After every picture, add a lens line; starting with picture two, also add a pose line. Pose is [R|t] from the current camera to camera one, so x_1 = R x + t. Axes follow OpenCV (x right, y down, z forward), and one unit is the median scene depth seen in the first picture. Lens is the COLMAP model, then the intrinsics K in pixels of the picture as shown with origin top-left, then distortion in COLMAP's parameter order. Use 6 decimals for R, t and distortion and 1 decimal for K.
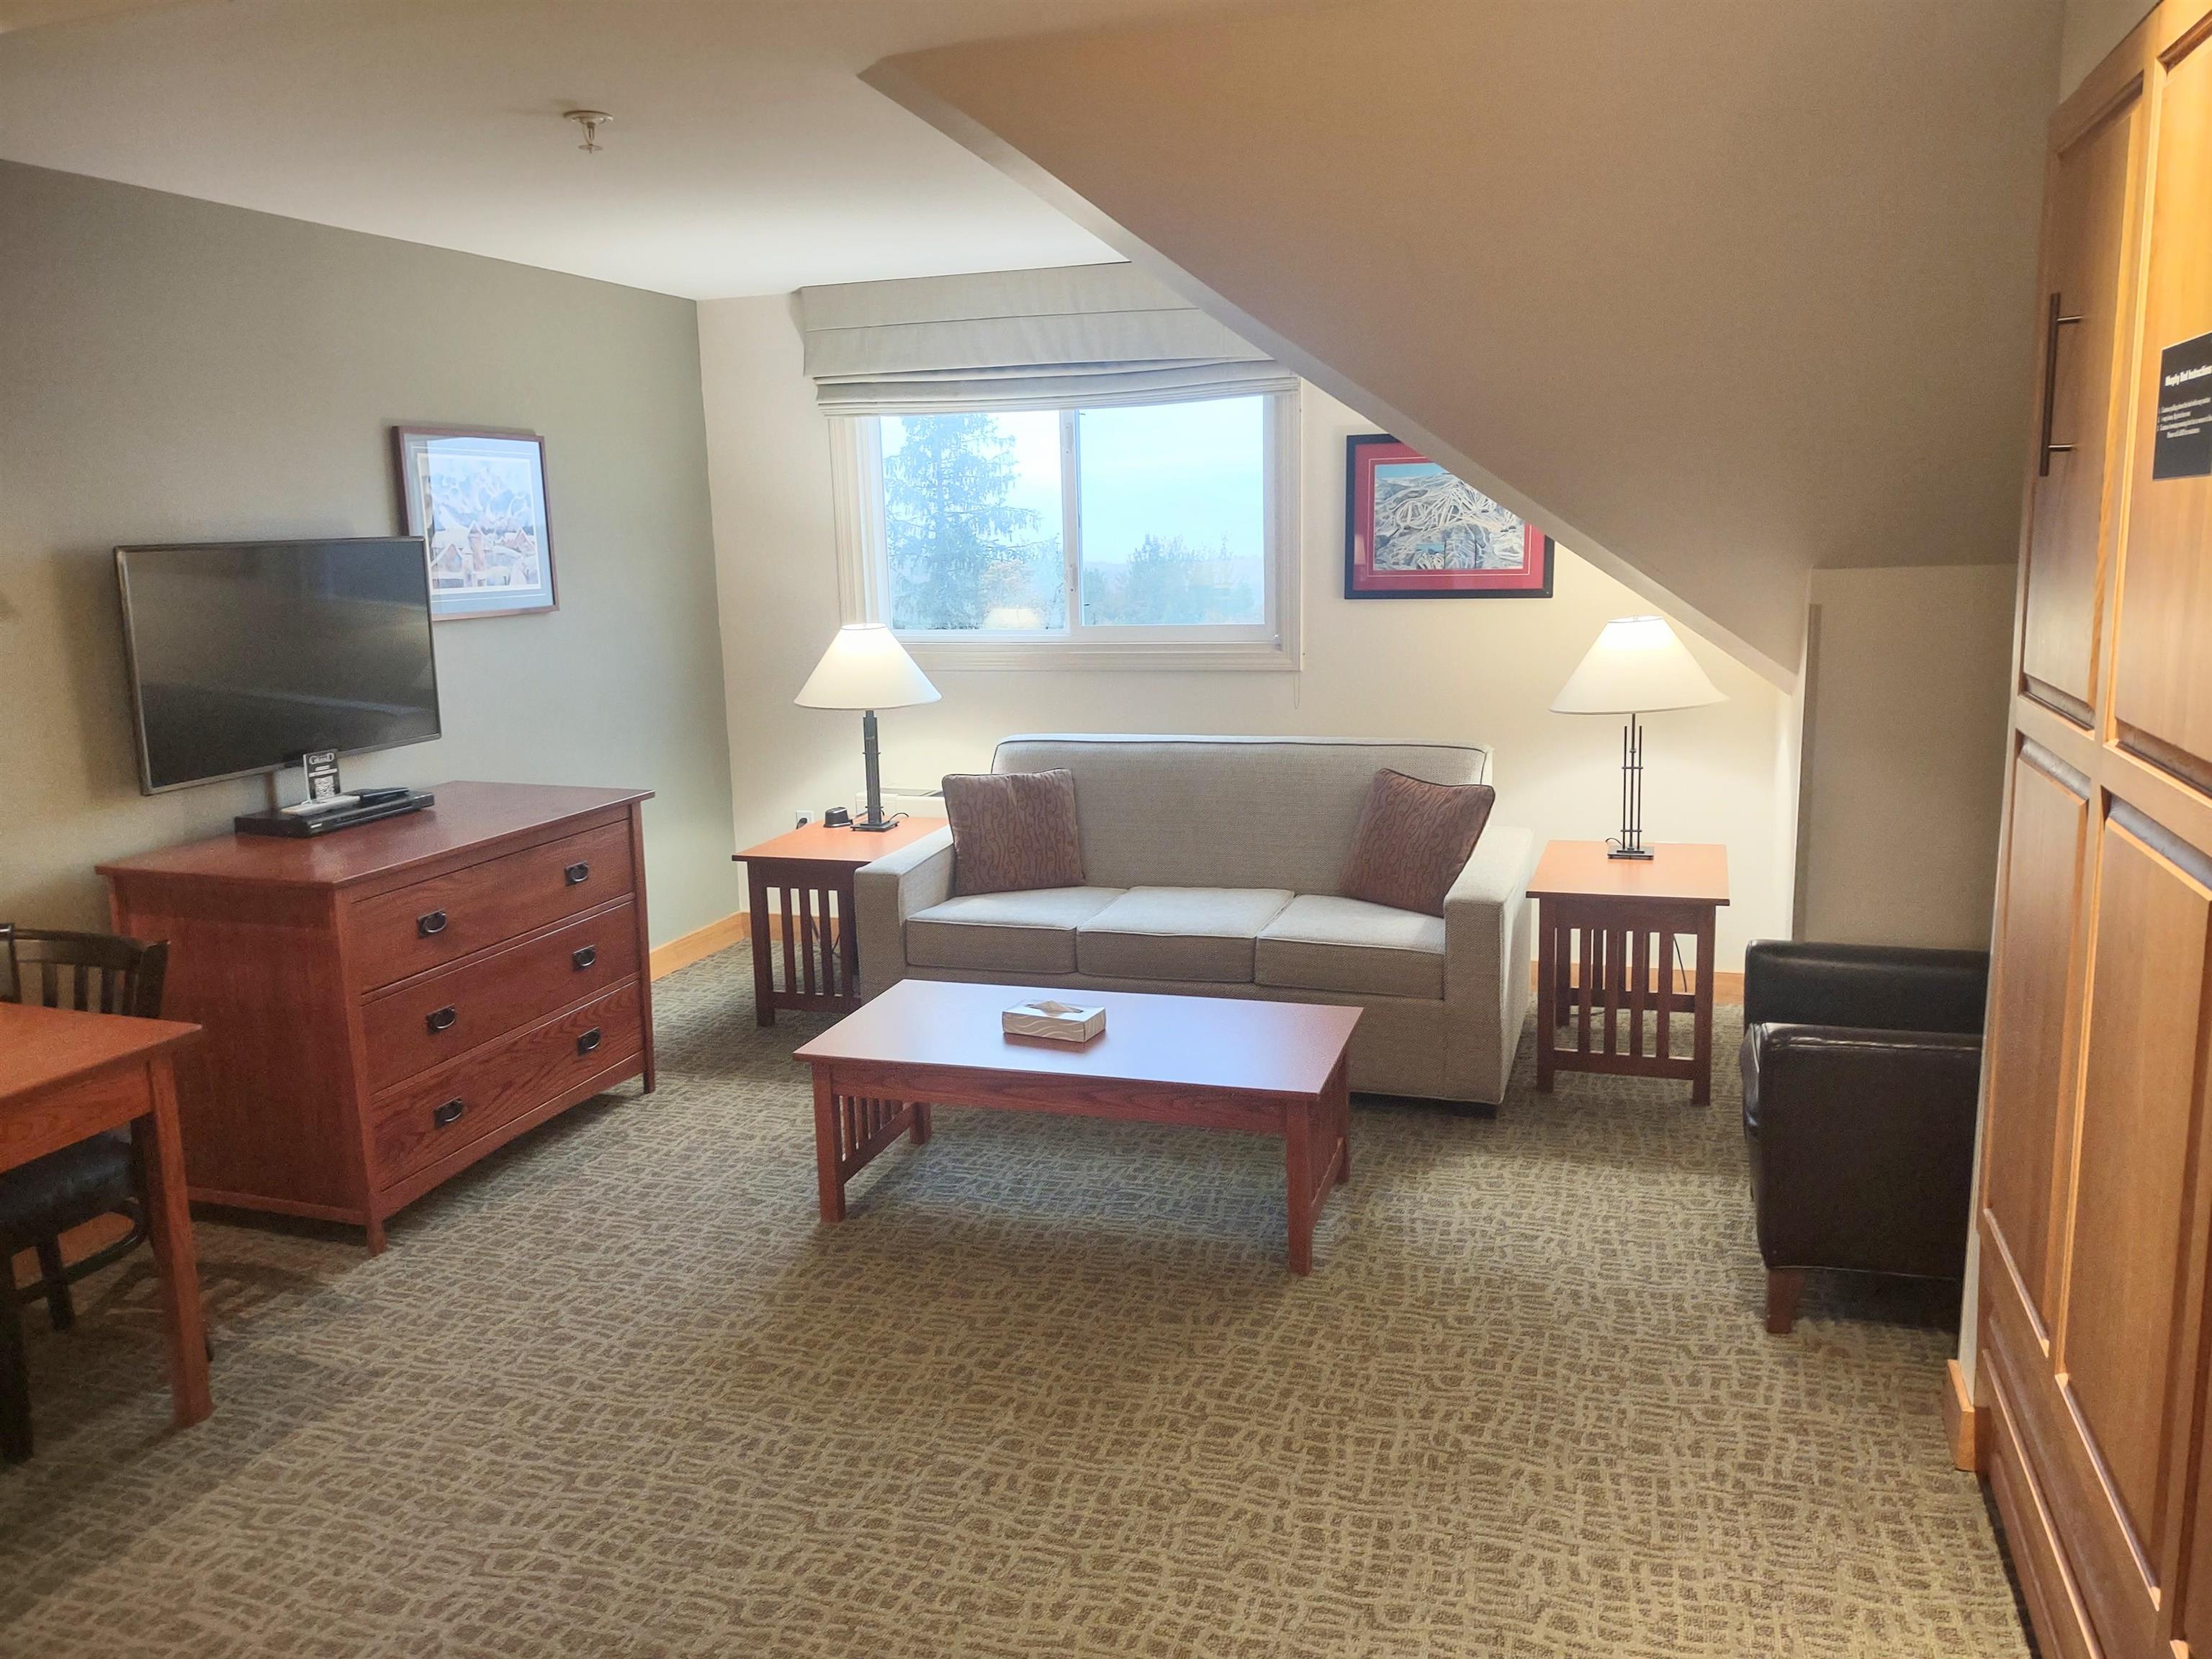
lens RADIAL K [[1636.3, 0, 1106.0], [0, 1636.3, 829.5], [0, 0, 1]] dist [0.060681, -0.066052]
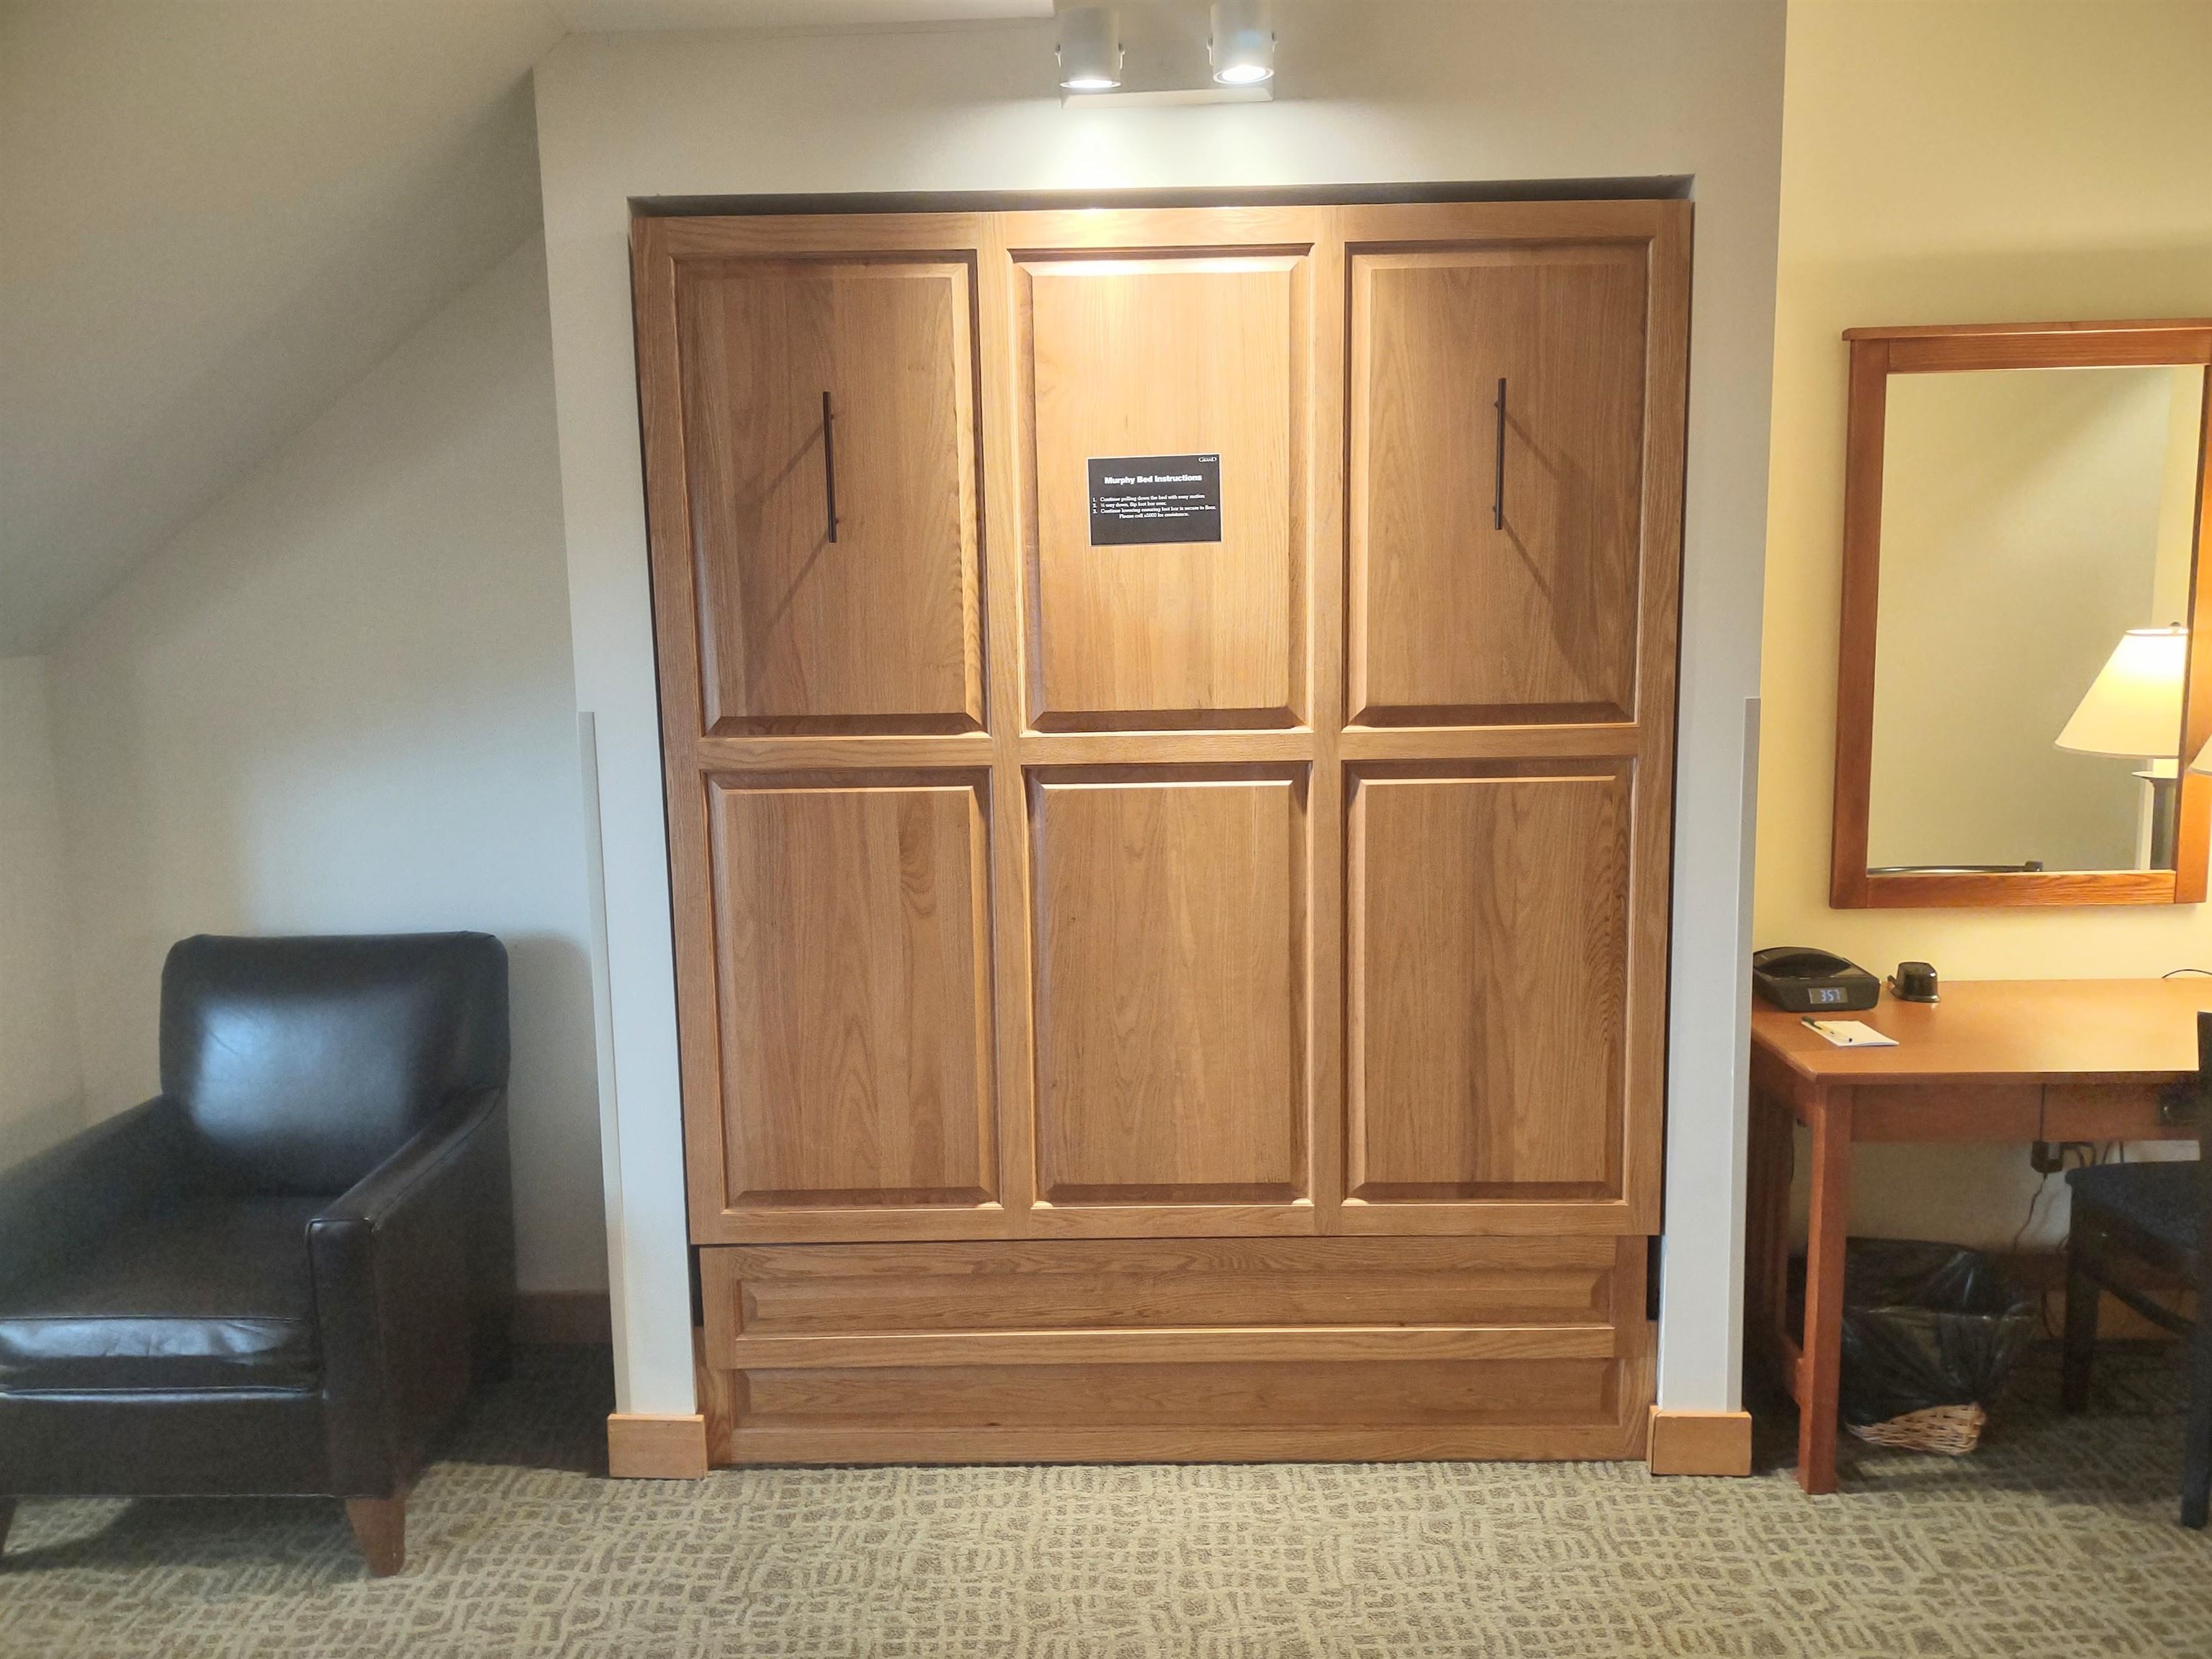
lens RADIAL K [[1636.3, 0, 1106.0], [0, 1636.3, 829.5], [0, 0, 1]] dist [0.060681, -0.066052]
pose [[-0.307276, -0.095923, 0.946774, -0.430610], [0.196181, 0.967150, 0.161658, -0.111167], [-0.931179, 0.235413, -0.278364, 0.785070]]
